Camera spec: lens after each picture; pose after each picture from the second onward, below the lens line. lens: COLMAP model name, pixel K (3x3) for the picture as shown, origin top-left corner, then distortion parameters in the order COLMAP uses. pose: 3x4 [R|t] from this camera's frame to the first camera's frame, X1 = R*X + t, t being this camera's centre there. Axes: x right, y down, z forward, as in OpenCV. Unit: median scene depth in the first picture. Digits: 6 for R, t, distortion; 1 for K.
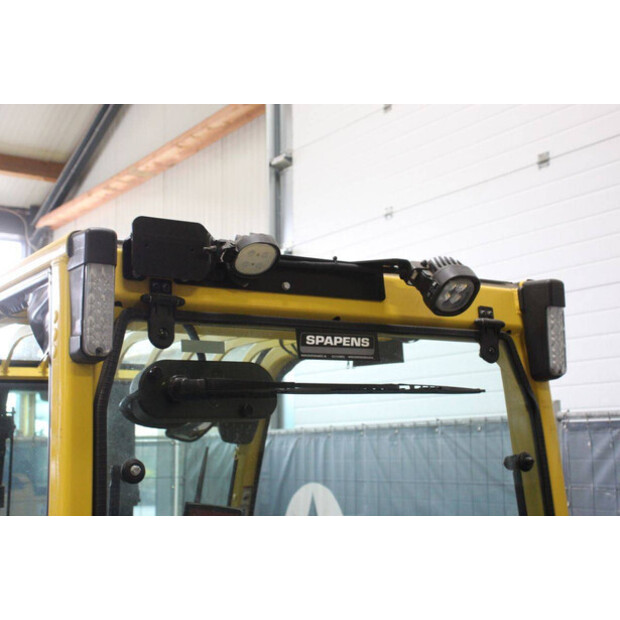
lens RADIAL K [[1006.1, 0, 313.1], [0, 1006.1, 307.6], [0, 0, 1]] dist [0.143979, 0.000000]
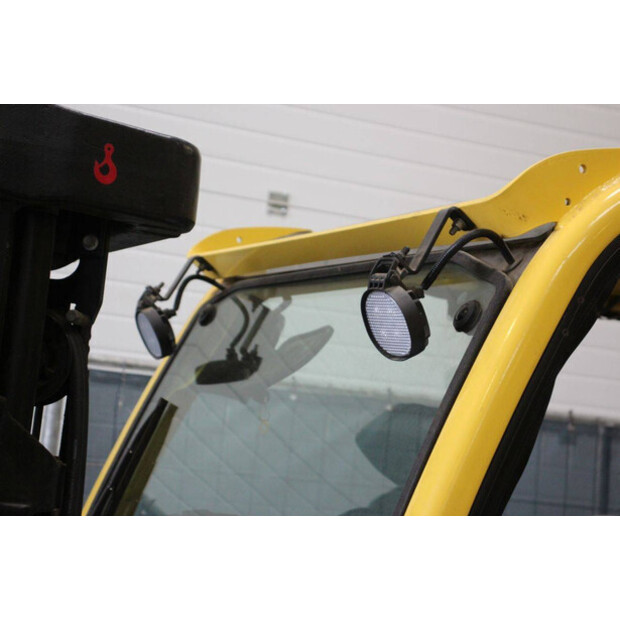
lens RADIAL K [[1459.7, 0, 308.6], [0, 1459.7, 308.8], [0, 0, 1]] dist [0.431518, 0.000000]
pose [[0.127918, 0.114884, 0.985108, -1.241715], [-0.241988, 0.966864, -0.081333, 0.206465], [-0.961810, -0.227981, 0.151480, 1.245755]]
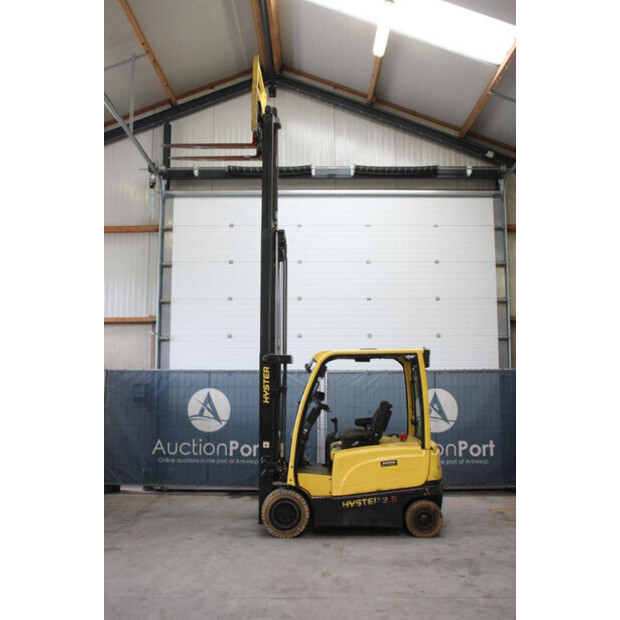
lens RADIAL K [[616.7, 0, 304.1], [0, 616.7, 317.5], [0, 0, 1]] dist [-0.049003, 0.000000]
pose [[0.562356, 0.086951, 0.822311, -3.285540], [-0.127310, 0.991703, -0.017799, -0.084595], [-0.817036, -0.094678, 0.568760, -0.563256]]
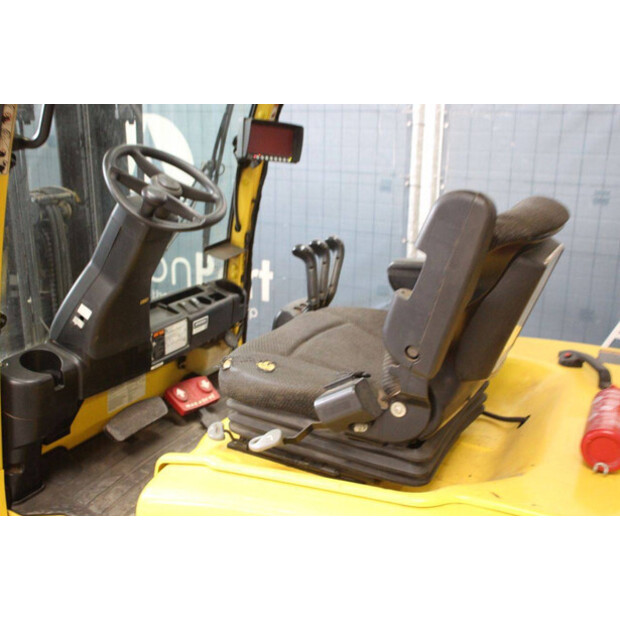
lens RADIAL K [[673.2, 0, 305.7], [0, 673.2, 307.6], [0, 0, 1]] dist [-0.024440, 0.000000]
pose [[0.866429, -0.126777, 0.482937, -0.576390], [-0.085960, 0.914911, 0.394396, 0.147994], [-0.491845, -0.383229, 0.781808, 0.595960]]
